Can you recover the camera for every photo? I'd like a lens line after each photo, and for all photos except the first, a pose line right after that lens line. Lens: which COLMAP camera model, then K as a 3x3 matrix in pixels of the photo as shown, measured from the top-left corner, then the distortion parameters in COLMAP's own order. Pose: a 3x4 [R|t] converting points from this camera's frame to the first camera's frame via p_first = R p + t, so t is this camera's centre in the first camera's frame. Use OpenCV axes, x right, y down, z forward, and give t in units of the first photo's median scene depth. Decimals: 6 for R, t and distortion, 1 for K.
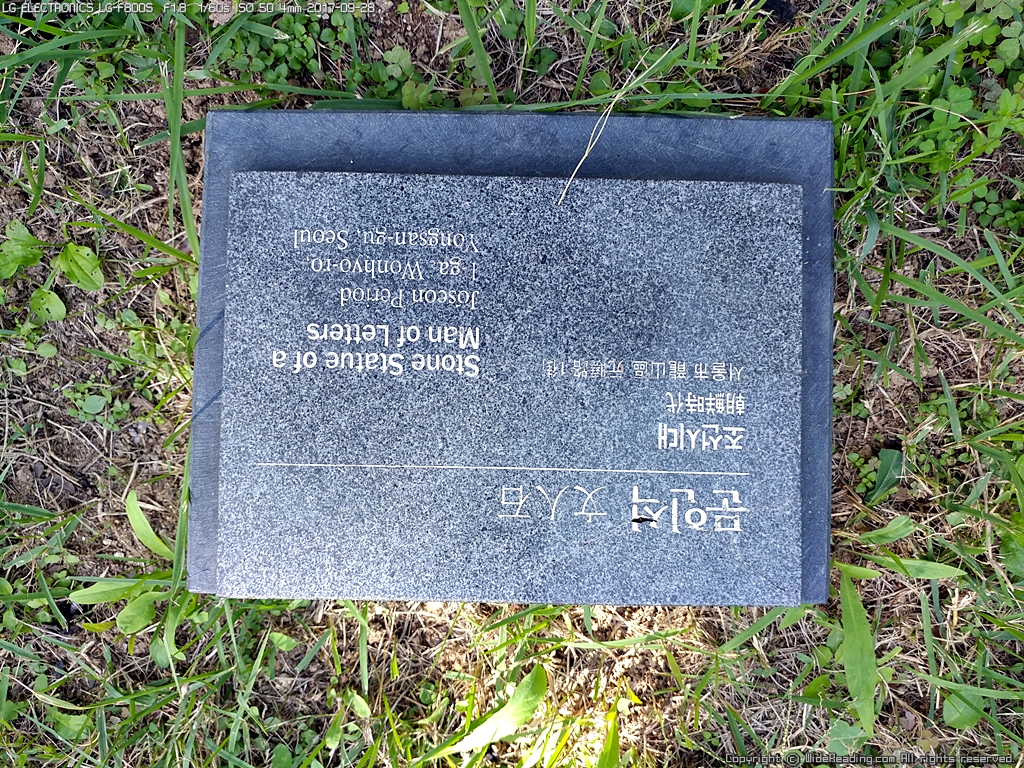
lens RADIAL K [[833.4, 0, 505.2], [0, 833.4, 385.5], [0, 0, 1]] dist [-0.039803, 0.046440]
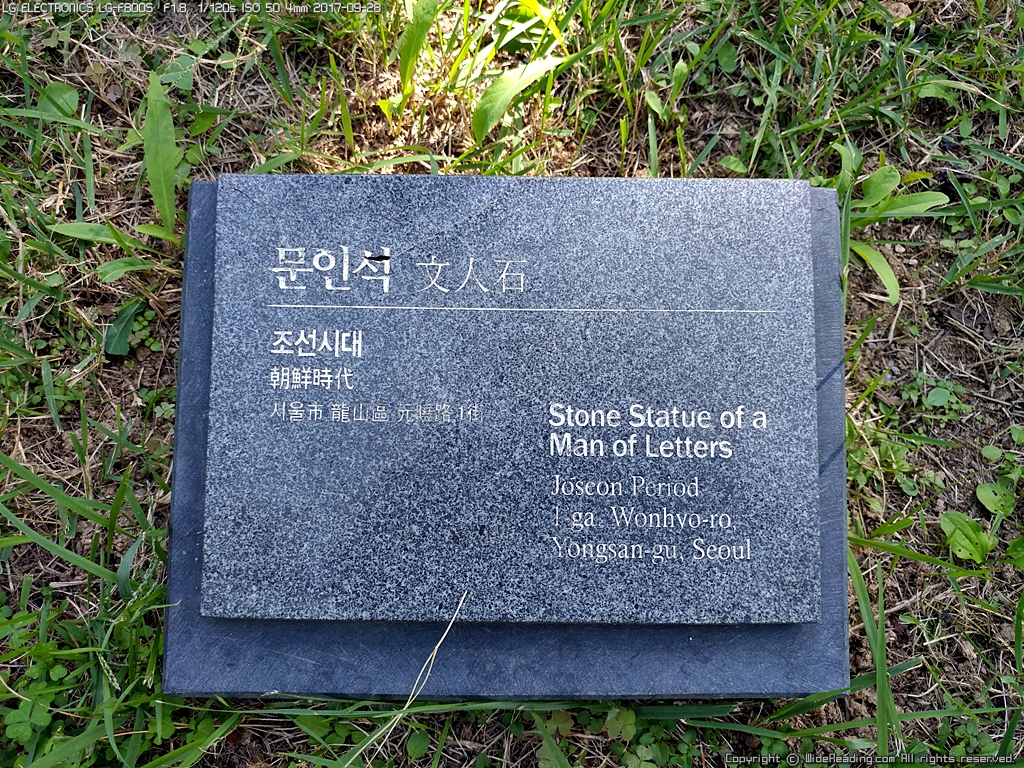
lens RADIAL K [[833.4, 0, 507.7], [0, 833.4, 381.2], [0, 0, 1]] dist [-0.039803, 0.046440]
pose [[-0.999866, 0.009746, -0.013167, 0.023773], [-0.011502, -0.989988, 0.140680, -0.098103], [-0.011664, 0.140813, 0.989968, 0.045414]]
